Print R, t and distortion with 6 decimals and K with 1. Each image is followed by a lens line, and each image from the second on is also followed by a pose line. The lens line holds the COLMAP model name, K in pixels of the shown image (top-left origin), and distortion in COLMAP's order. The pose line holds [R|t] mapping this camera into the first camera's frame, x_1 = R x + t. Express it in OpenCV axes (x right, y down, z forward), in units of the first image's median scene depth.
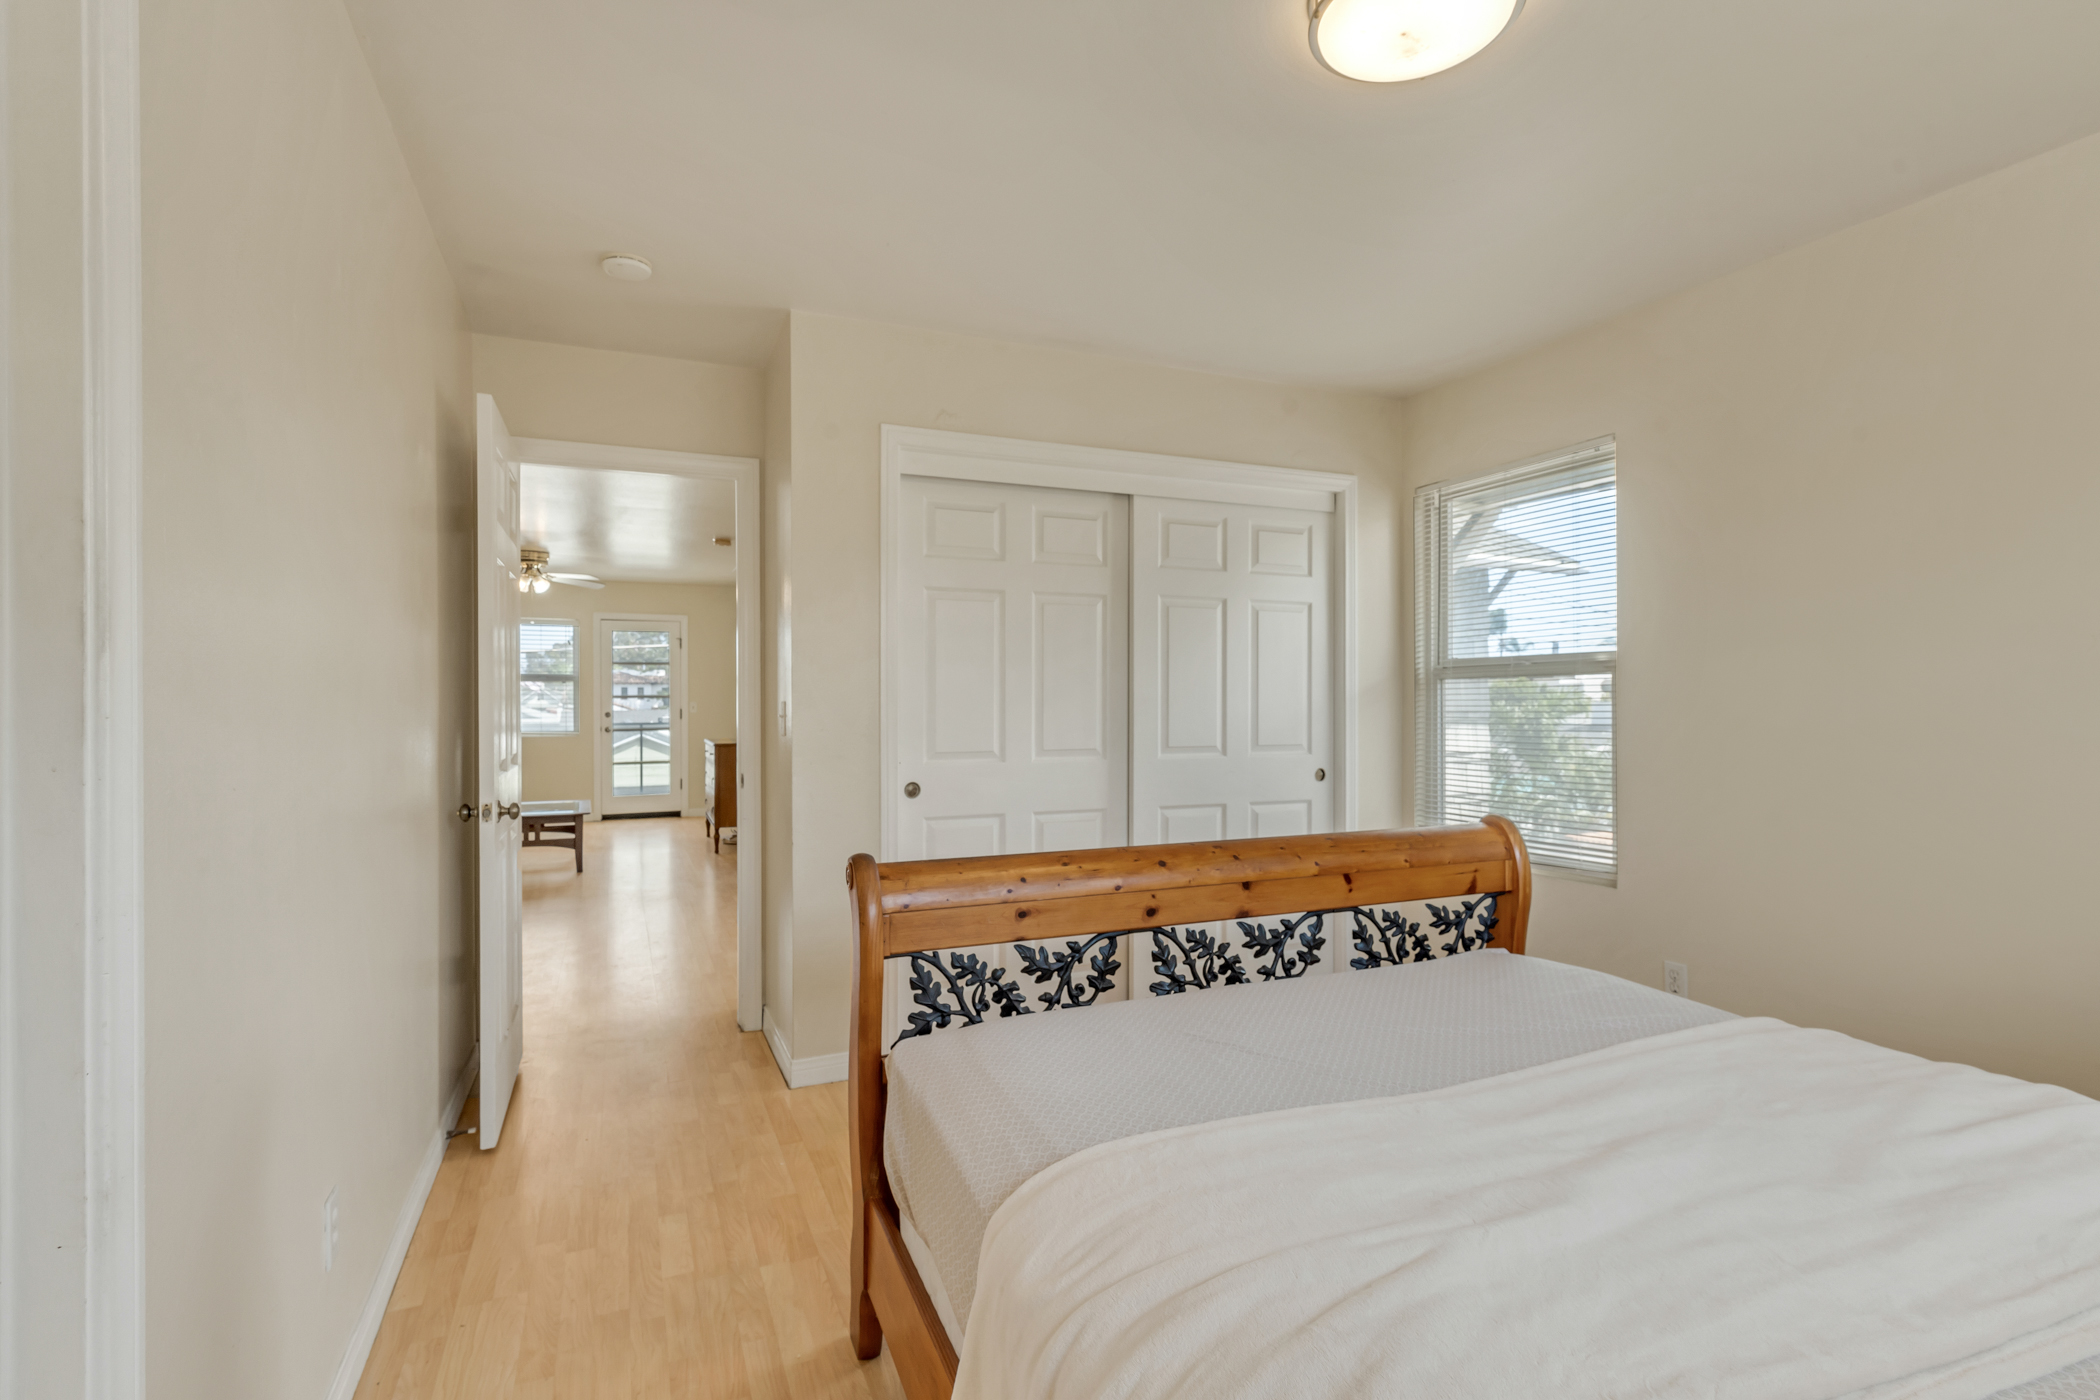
lens RADIAL K [[1021.9, 0, 1051.8], [0, 1021.9, 704.7], [0, 0, 1]] dist [0.000069, 0.000450]
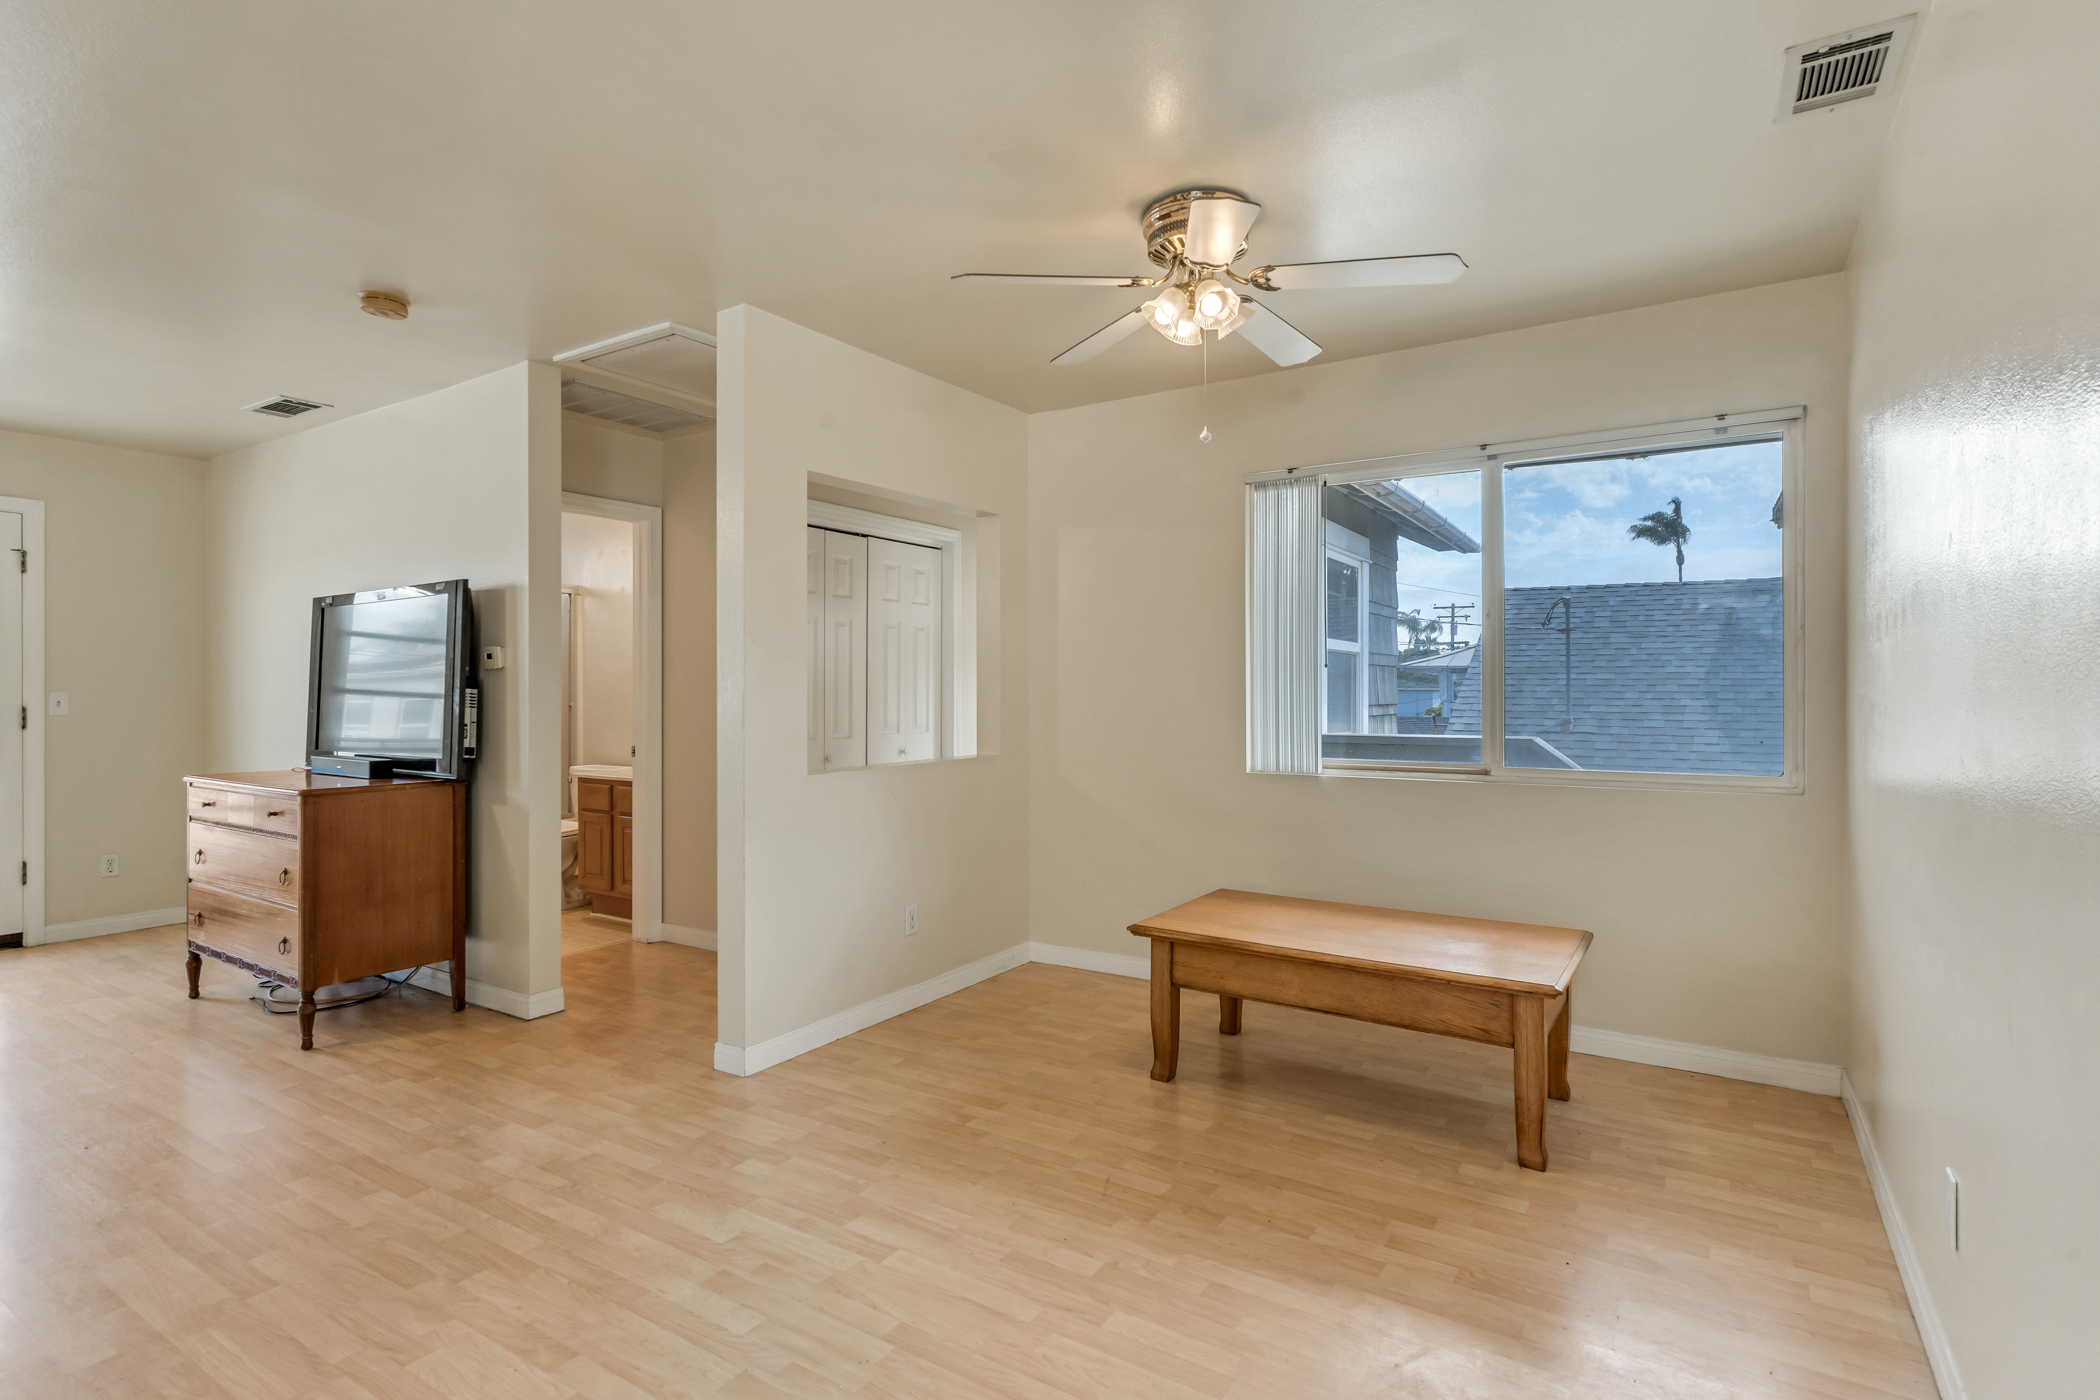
lens RADIAL K [[1026.5, 0, 1055.4], [0, 1026.5, 685.7], [0, 0, 1]] dist [0.002035, 0.000135]
pose [[0.823549, 0.003821, 0.567232, -0.252144], [0.000253, 0.999975, -0.007103, -0.001512], [-0.567244, 0.005994, 0.823528, 0.377354]]
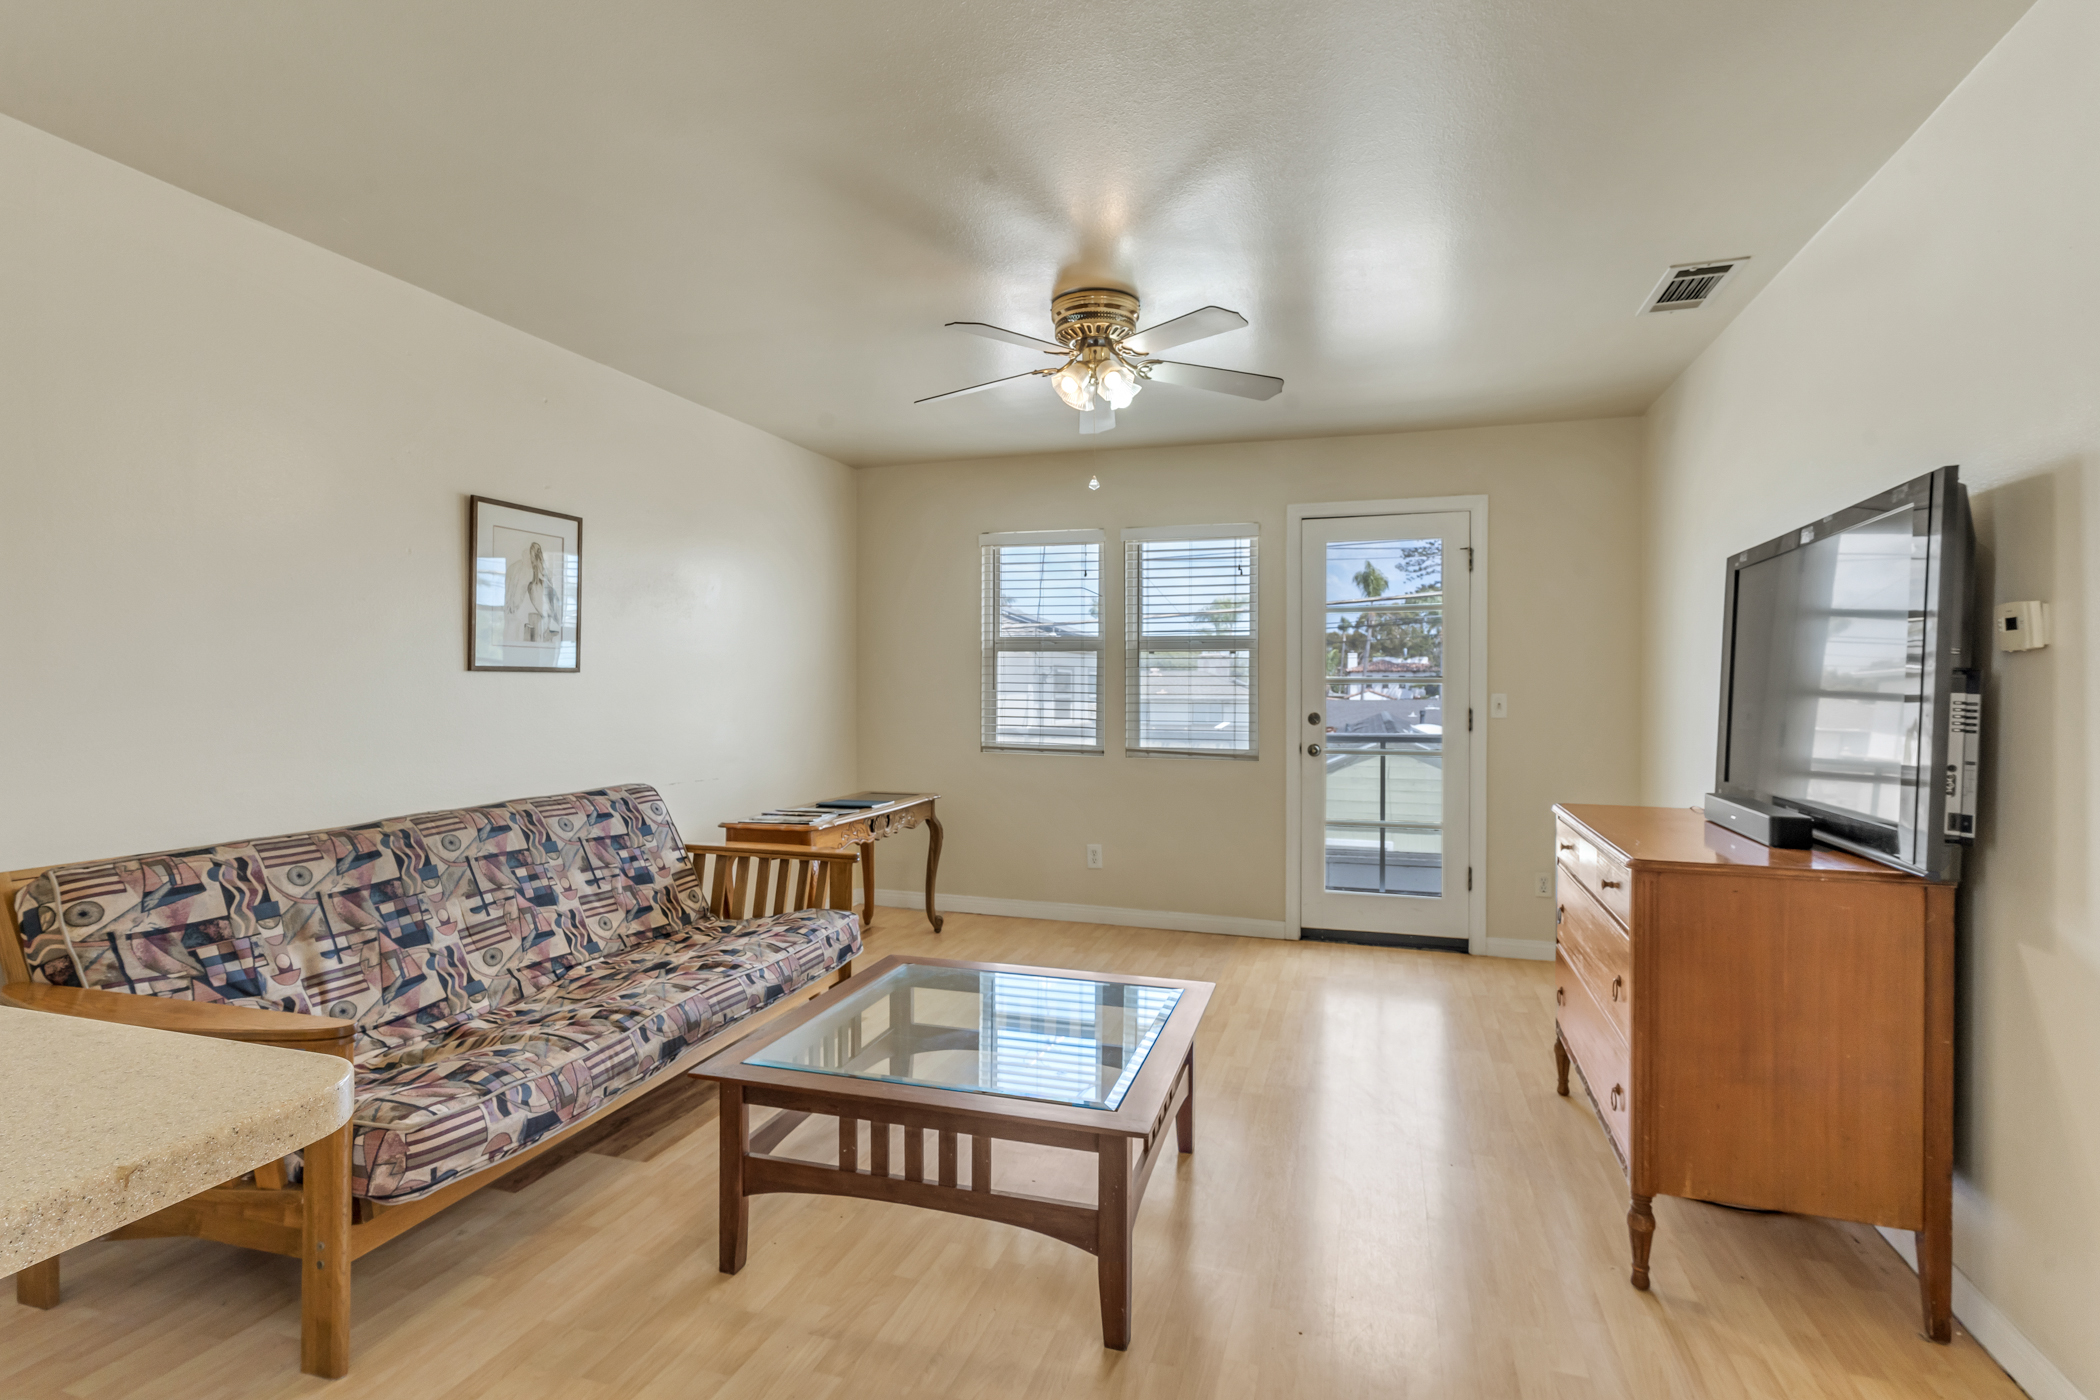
lens RADIAL K [[1005.0, 0, 1062.1], [0, 1005.0, 692.9], [0, 0, 1]] dist [0.002579, 0.000689]
pose [[0.758277, 0.006907, -0.651896, -0.219619], [-0.005987, 0.999975, 0.003630, -0.002831], [0.651905, 0.001151, 0.758300, 0.571200]]
